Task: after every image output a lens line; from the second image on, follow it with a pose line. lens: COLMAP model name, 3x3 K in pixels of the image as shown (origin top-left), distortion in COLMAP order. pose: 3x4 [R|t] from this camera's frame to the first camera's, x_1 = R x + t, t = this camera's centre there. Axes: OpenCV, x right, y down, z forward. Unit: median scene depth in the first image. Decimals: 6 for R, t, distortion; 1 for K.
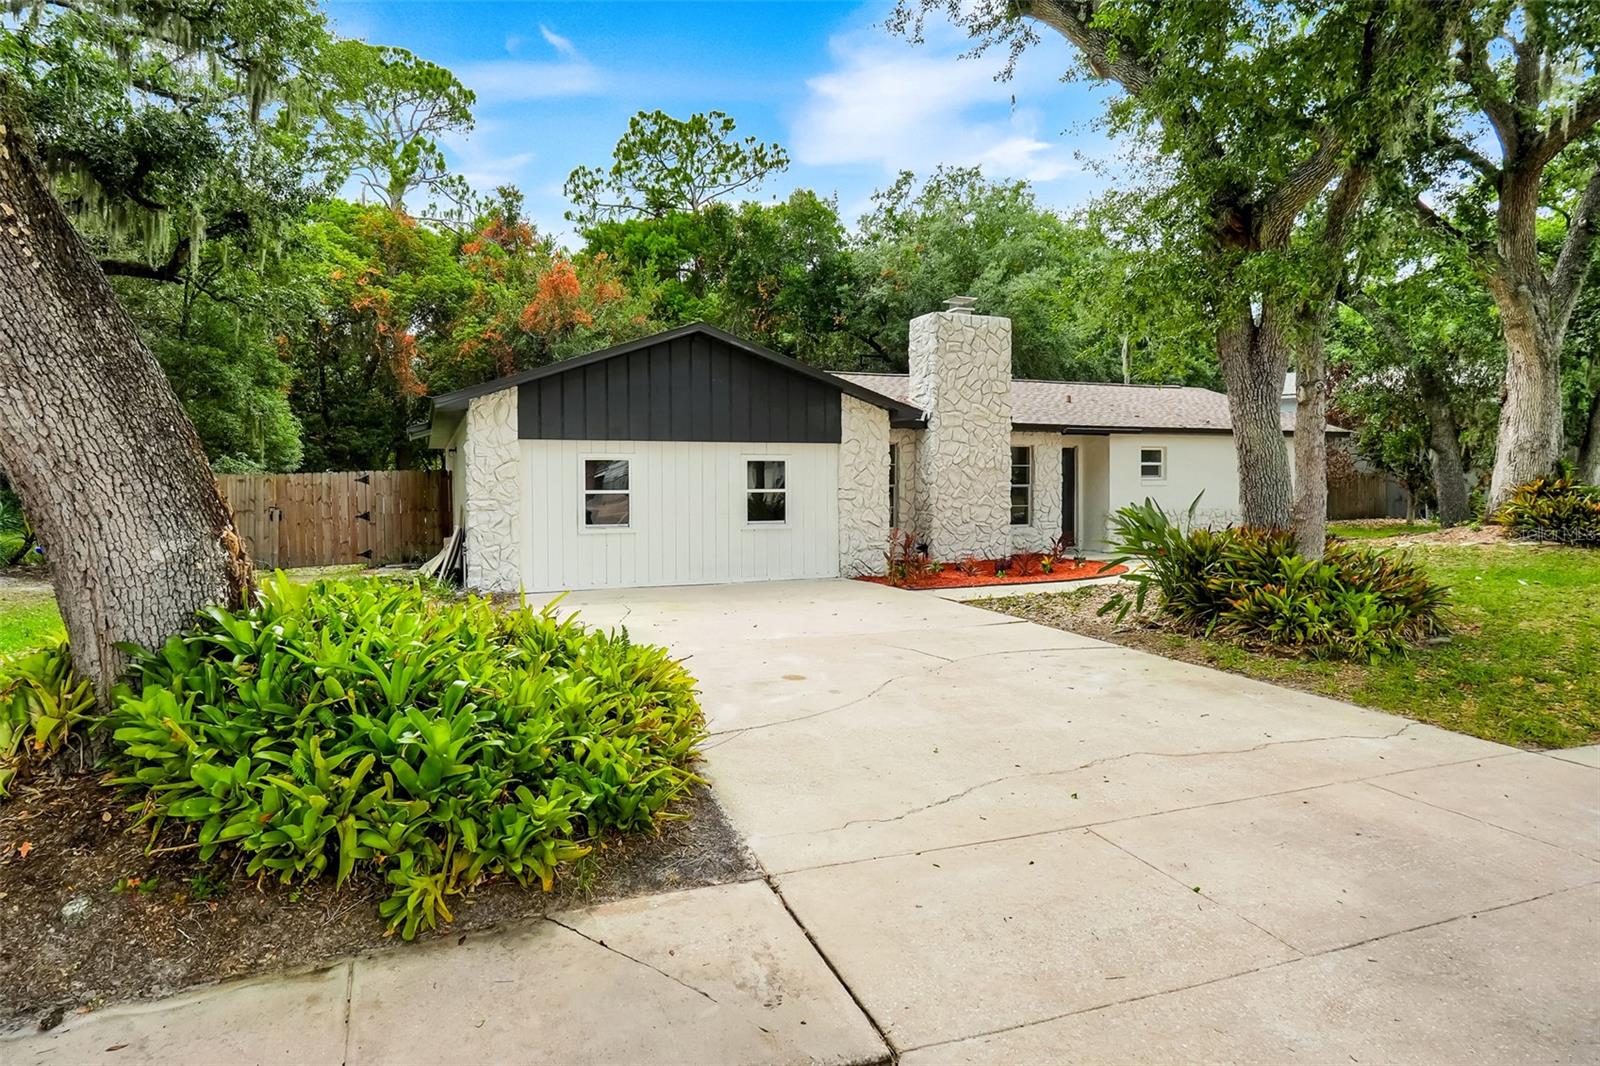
lens RADIAL K [[897.5, 0, 803.6], [0, 897.5, 509.4], [0, 0, 1]] dist [0.001290, 0.000403]
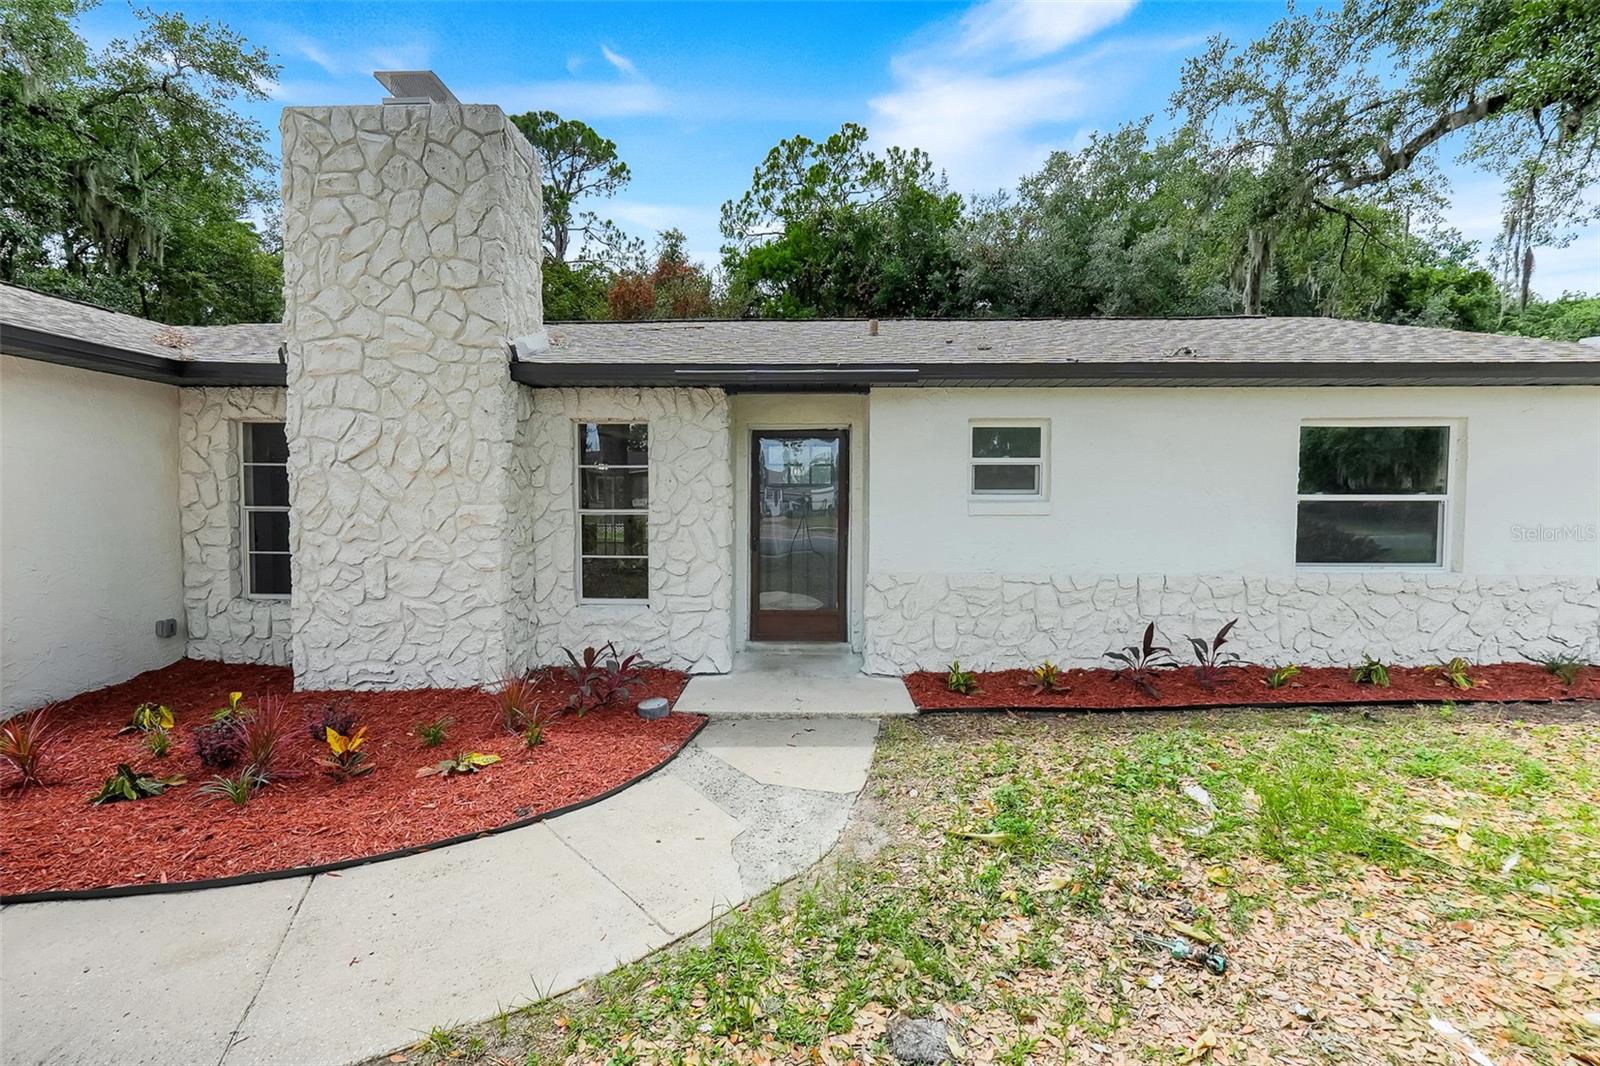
lens RADIAL K [[674.4, 0, 788.3], [0, 674.4, 523.3], [0, 0, 1]] dist [-0.007463, 0.000689]
pose [[0.911775, 0.028092, -0.409728, 0.452697], [-0.018893, 0.999471, 0.026483, -0.030904], [0.410255, -0.016406, 0.911823, 0.726868]]
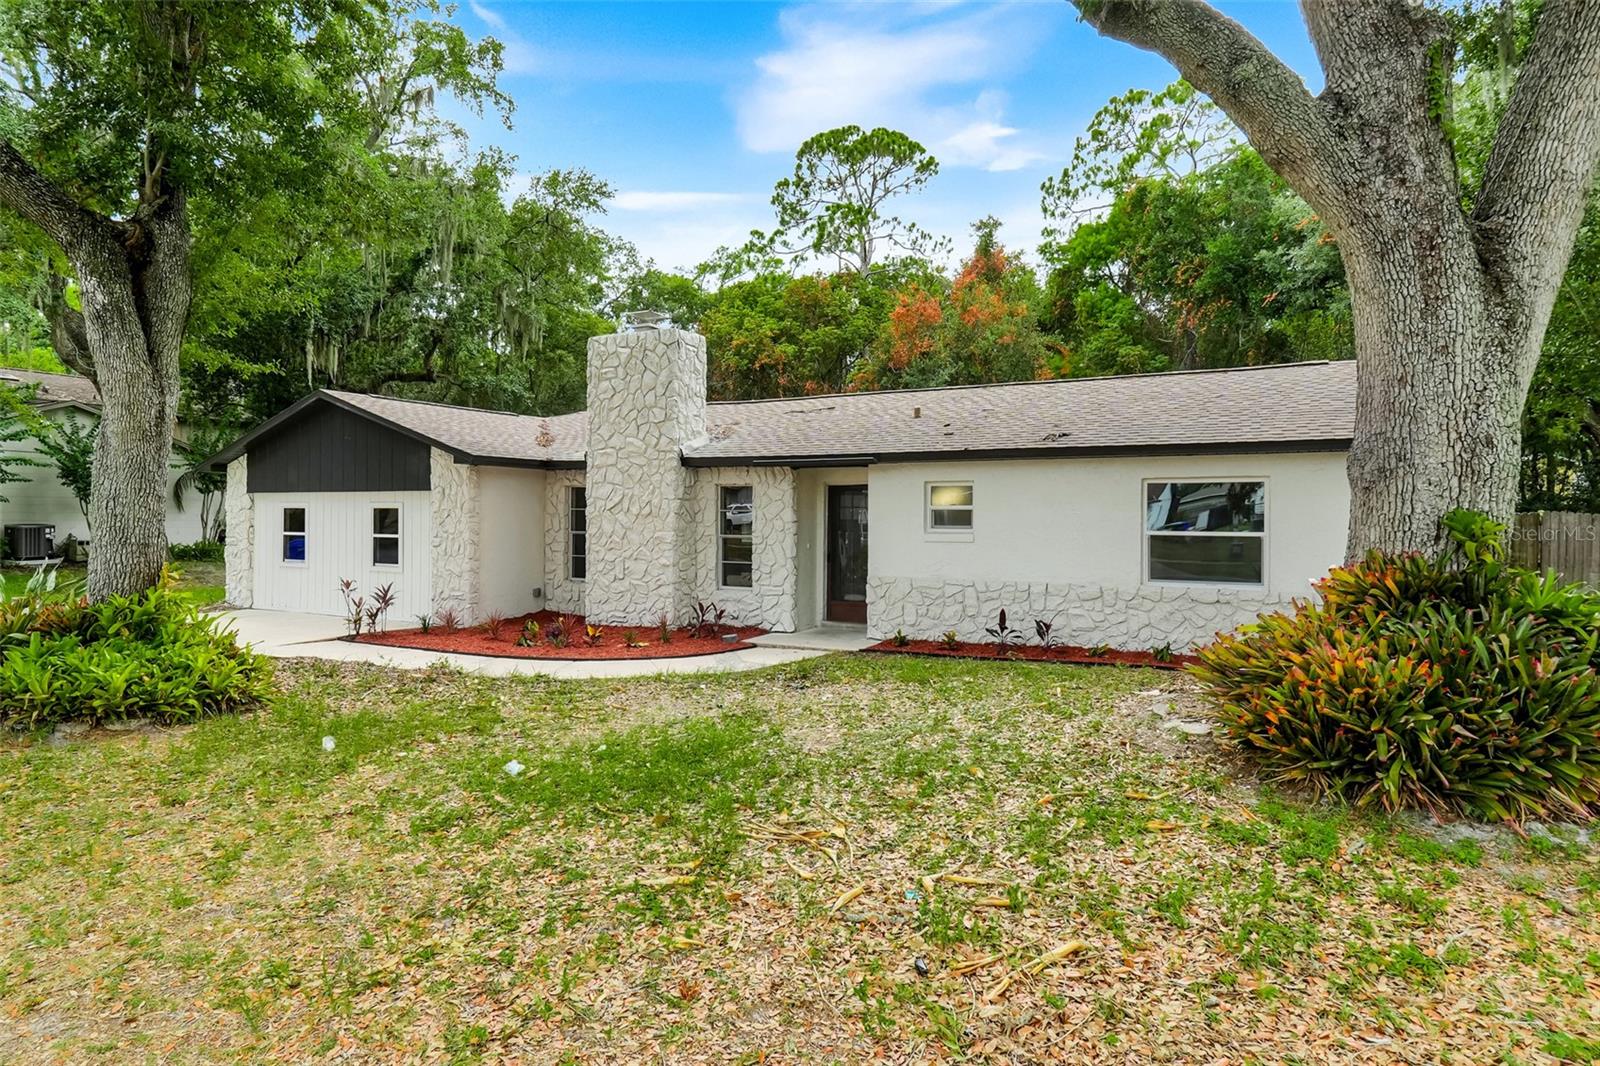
lens RADIAL K [[897.5, 0, 803.6], [0, 897.5, 509.4], [0, 0, 1]] dist [0.001290, 0.000403]
pose [[0.634962, 0.009581, -0.772484, 0.869982], [-0.025841, 0.999627, -0.008842, -0.043980], [0.772111, 0.025576, 0.634973, 0.548598]]
